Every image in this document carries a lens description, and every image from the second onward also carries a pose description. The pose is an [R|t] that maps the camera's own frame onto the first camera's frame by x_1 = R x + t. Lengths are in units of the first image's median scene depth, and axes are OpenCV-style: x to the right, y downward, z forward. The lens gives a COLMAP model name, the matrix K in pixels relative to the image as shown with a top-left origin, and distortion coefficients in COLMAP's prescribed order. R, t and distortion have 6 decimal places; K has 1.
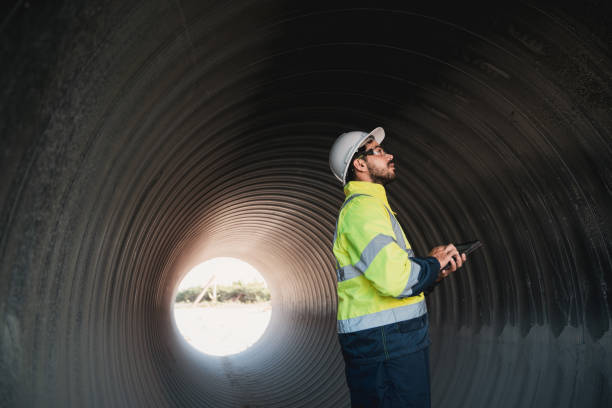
lens RADIAL K [[434.1, 0, 302.3], [0, 434.1, 204.4], [0, 0, 1]] dist [-0.074072, 0.043066]
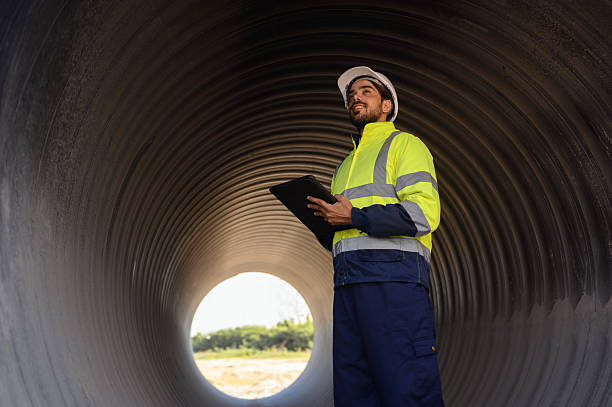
lens RADIAL K [[611.3, 0, 302.5], [0, 611.3, 204.1], [0, 0, 1]] dist [0.028067, 0.000000]
pose [[0.992253, -0.019432, -0.122708, 0.202669], [0.016257, 0.999508, -0.026820, 0.123083], [0.123169, 0.024618, 0.992080, -0.425252]]
